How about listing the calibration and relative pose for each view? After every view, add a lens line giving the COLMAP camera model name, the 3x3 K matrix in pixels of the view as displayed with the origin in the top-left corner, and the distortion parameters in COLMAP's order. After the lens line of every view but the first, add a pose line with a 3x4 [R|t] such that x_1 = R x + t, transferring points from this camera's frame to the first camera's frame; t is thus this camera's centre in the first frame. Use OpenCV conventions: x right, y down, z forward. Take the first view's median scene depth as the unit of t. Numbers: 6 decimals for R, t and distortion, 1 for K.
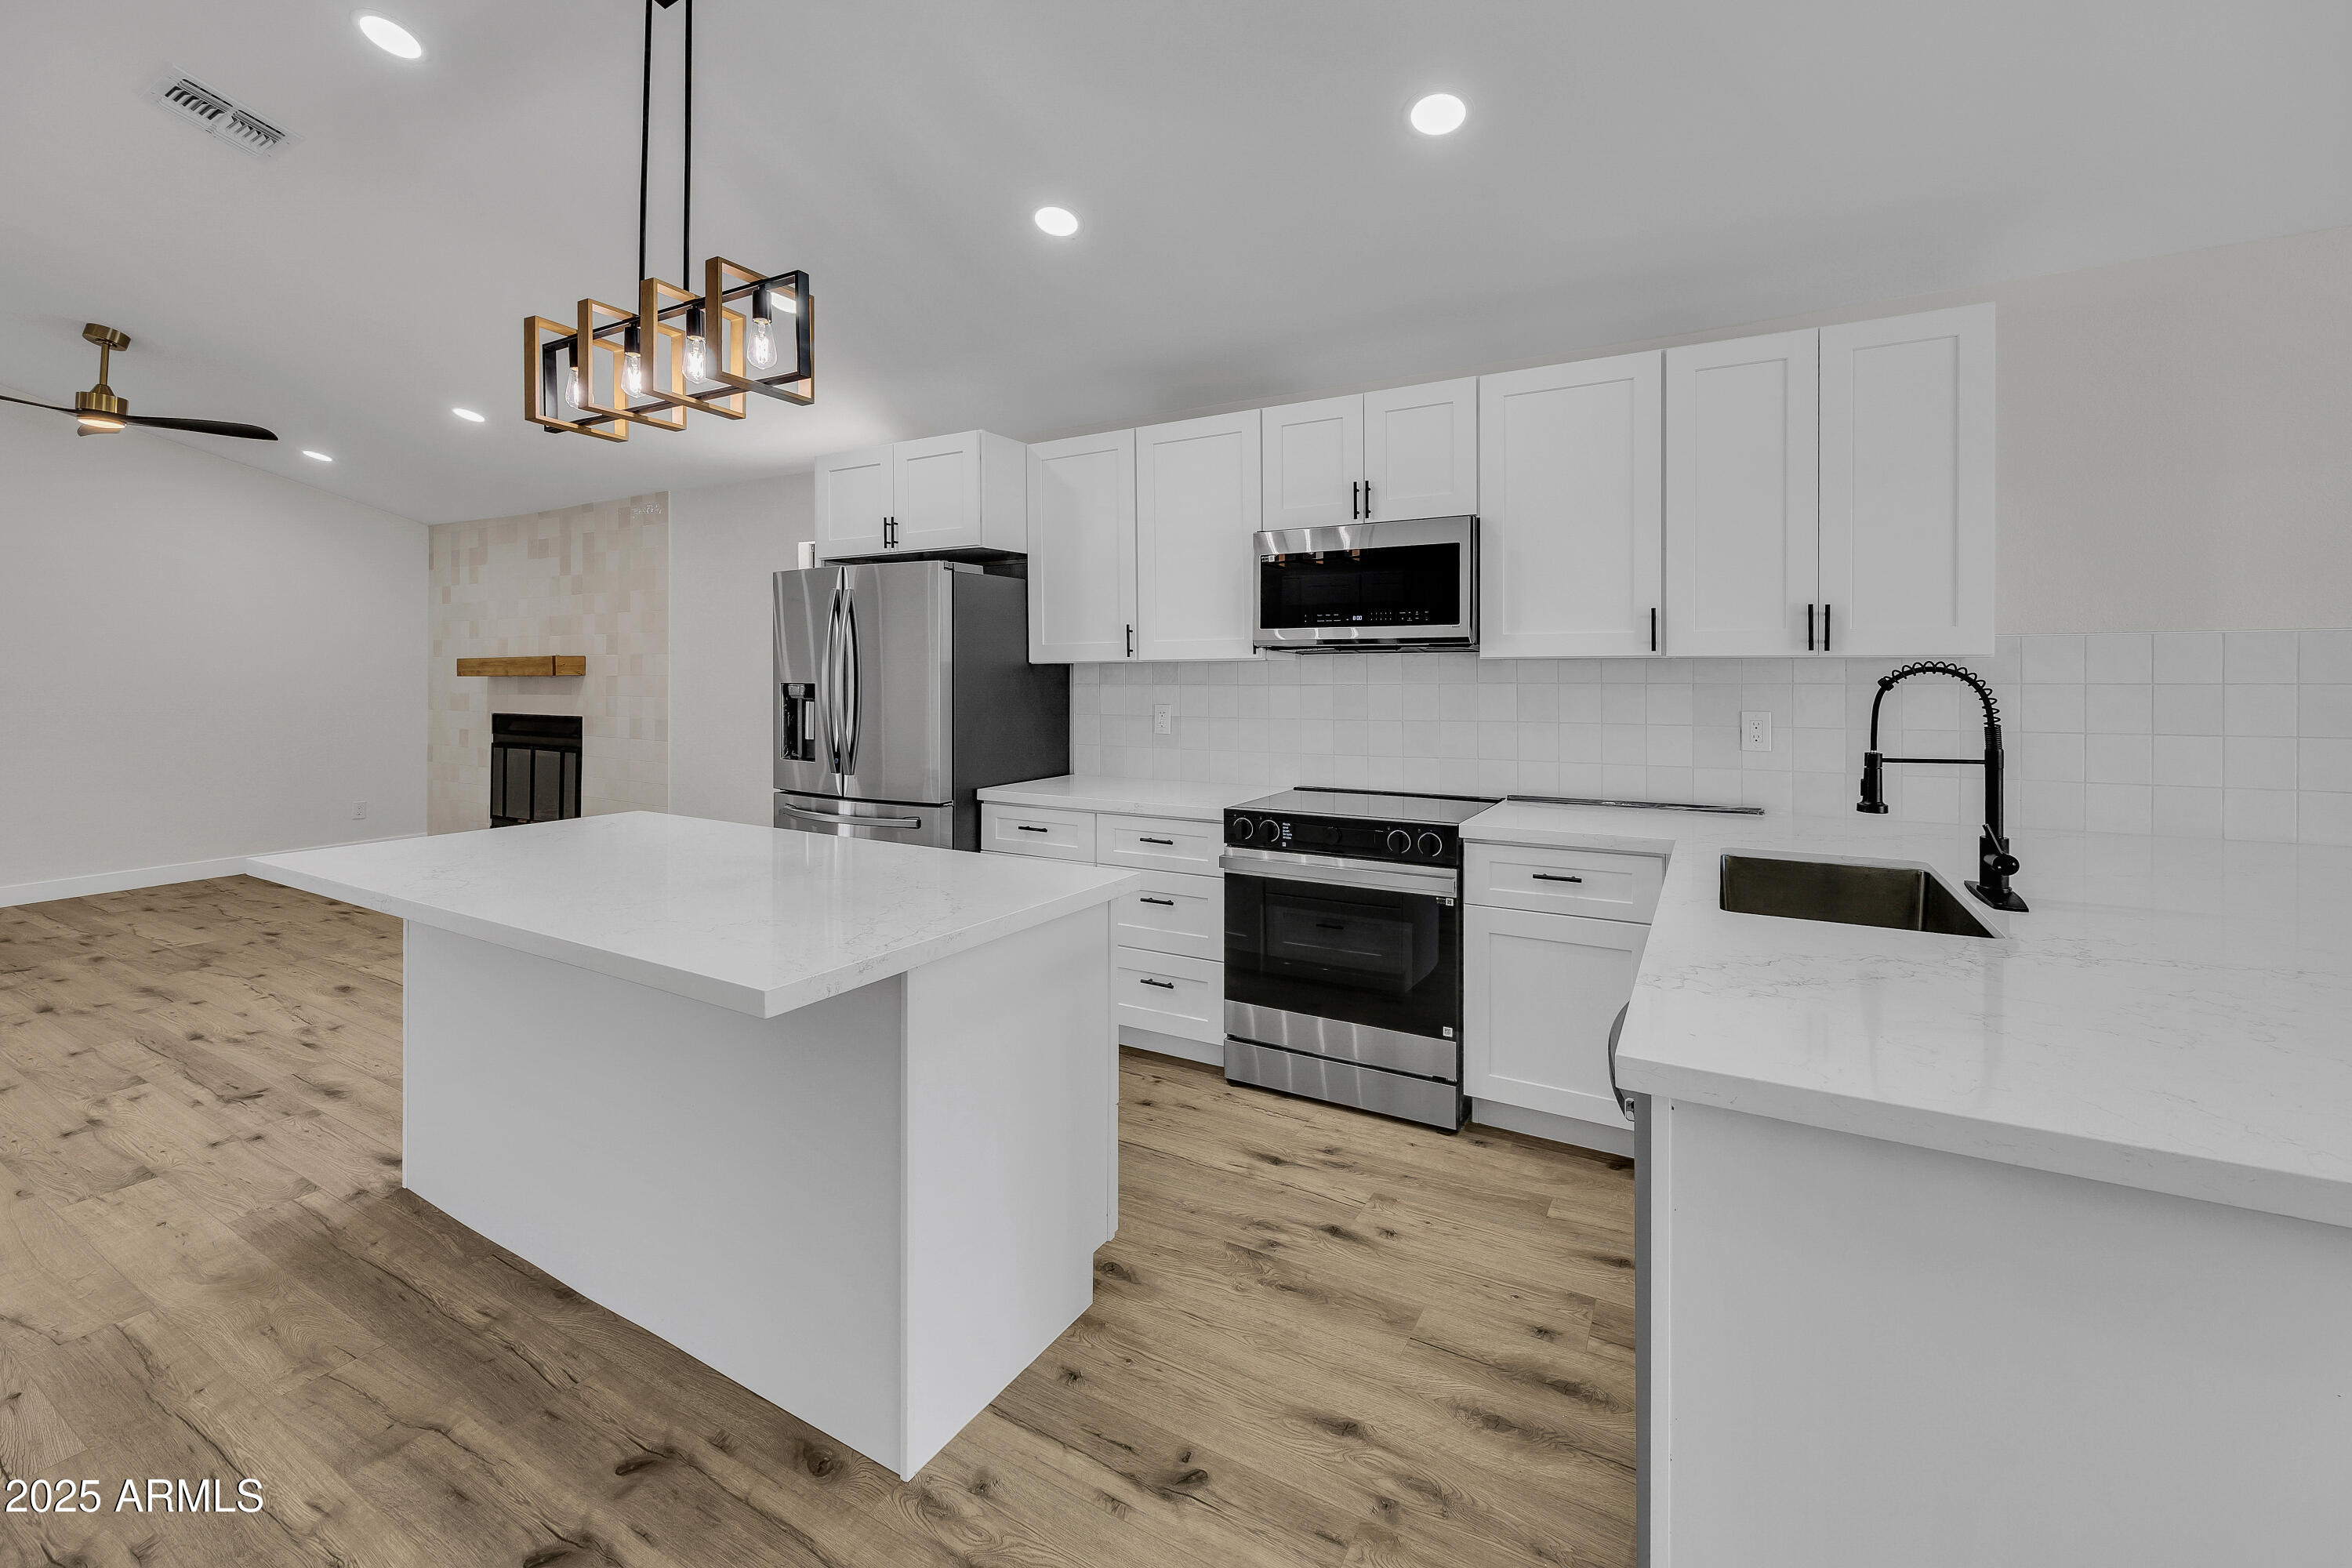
lens RADIAL K [[974.9, 0, 1170.0], [0, 974.9, 662.2], [0, 0, 1]] dist [-0.001306, -0.001629]
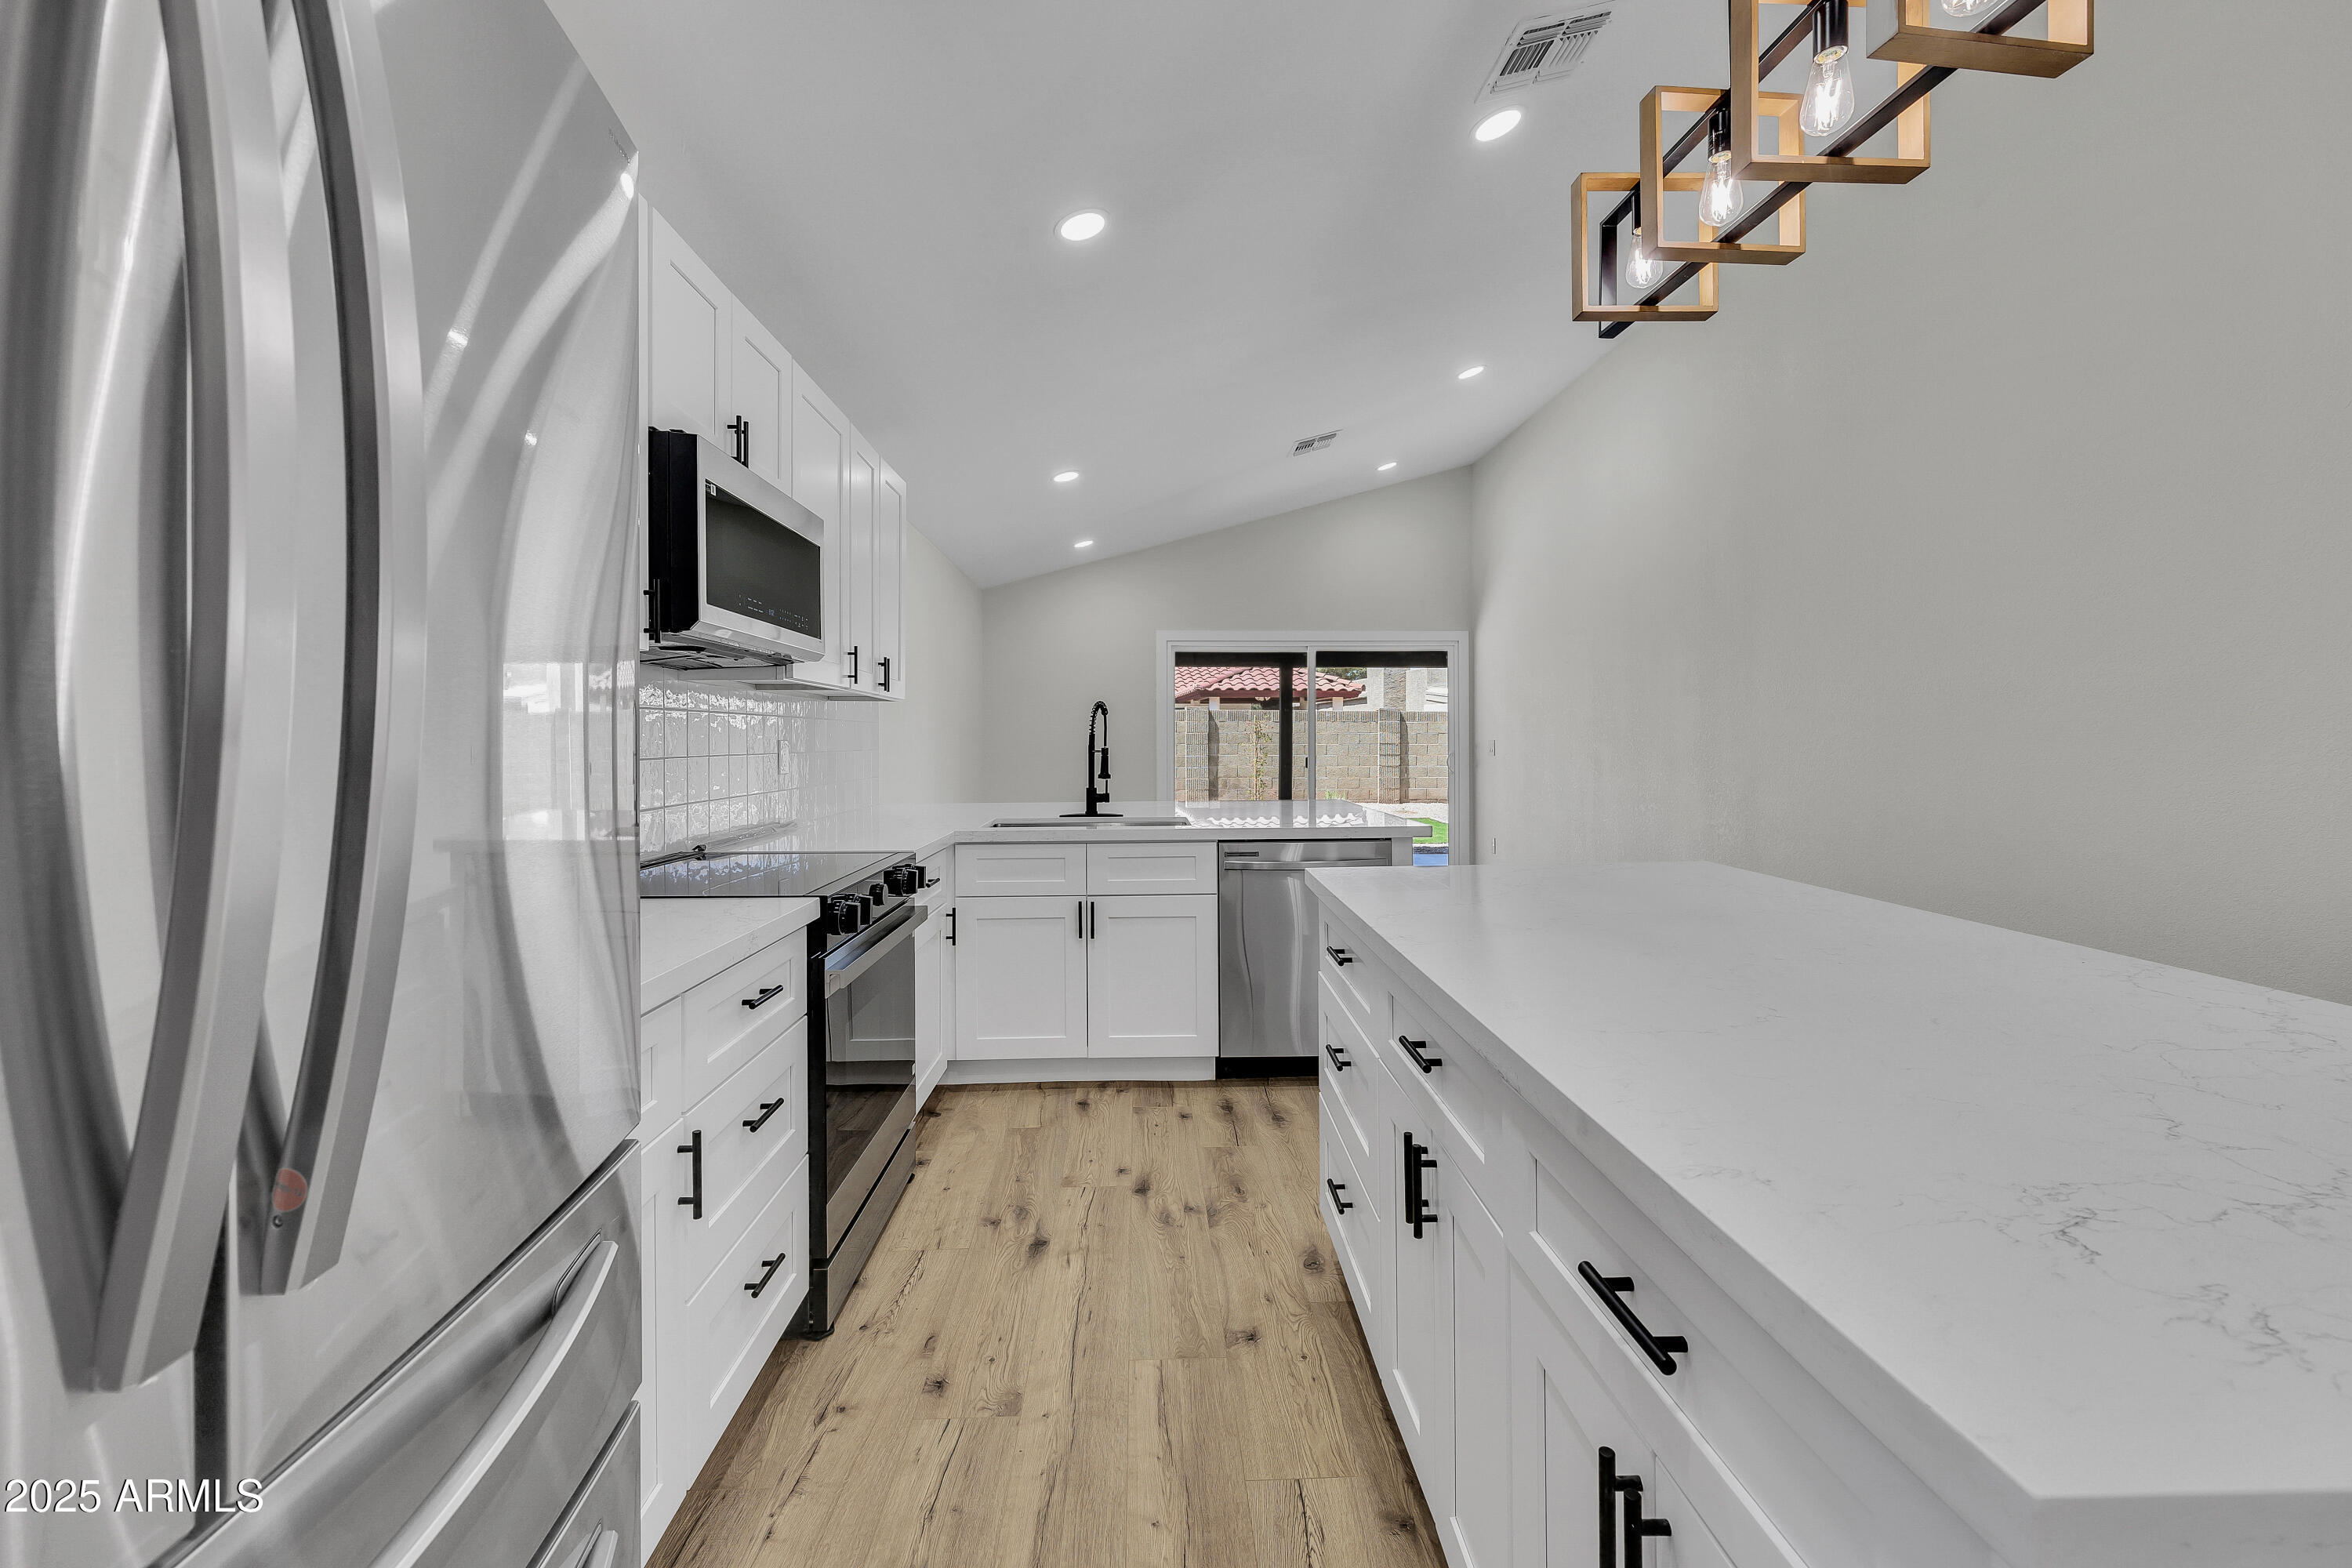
lens RADIAL K [[959.8, 0, 1168.8], [0, 959.8, 729.1], [0, 0, 1]] dist [-0.004951, -0.001007]
pose [[-0.521418, 0.011074, 0.853229, -0.570640], [-0.006058, 0.999843, -0.016679, 0.051731], [-0.853280, -0.013866, -0.521269, 1.118144]]
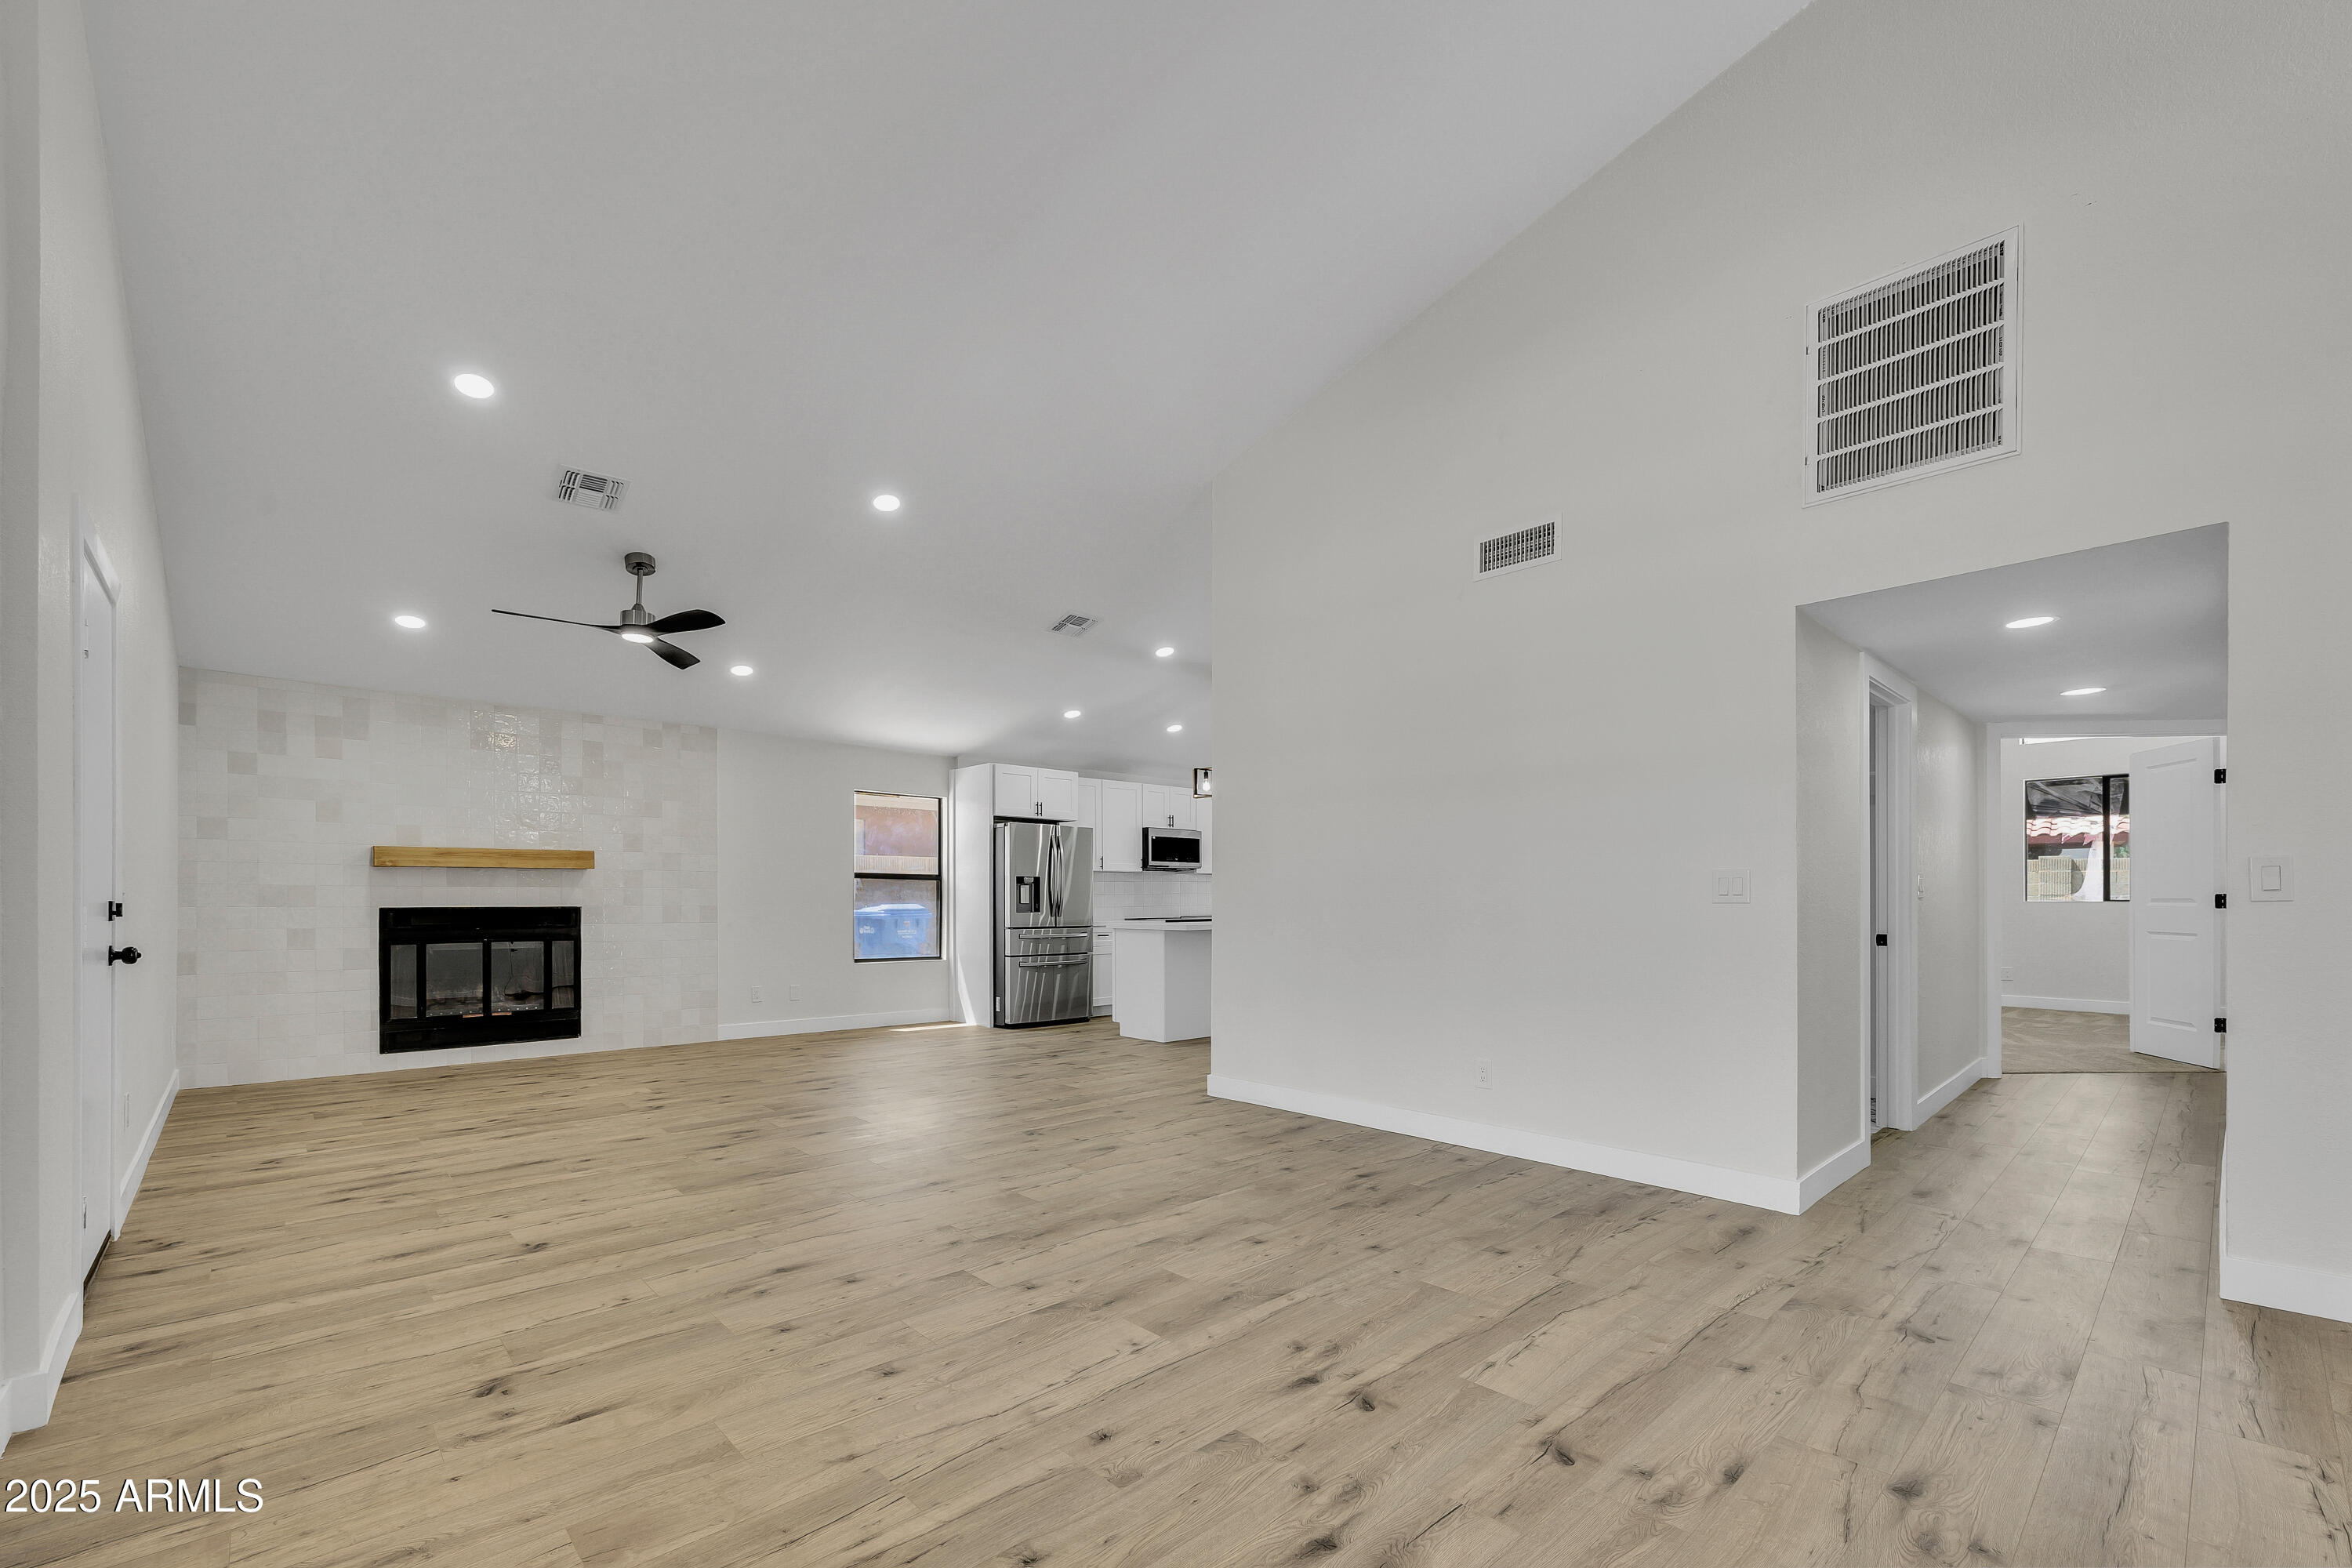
lens RADIAL K [[974.9, 0, 1148.5], [0, 974.9, 917.1], [0, 0, 1]] dist [-0.001306, -0.001629]
pose [[0.324446, -0.015666, 0.945775, -2.792155], [-0.009111, 0.999765, 0.019686, 0.078171], [-0.945860, -0.015003, 0.324227, 0.070475]]
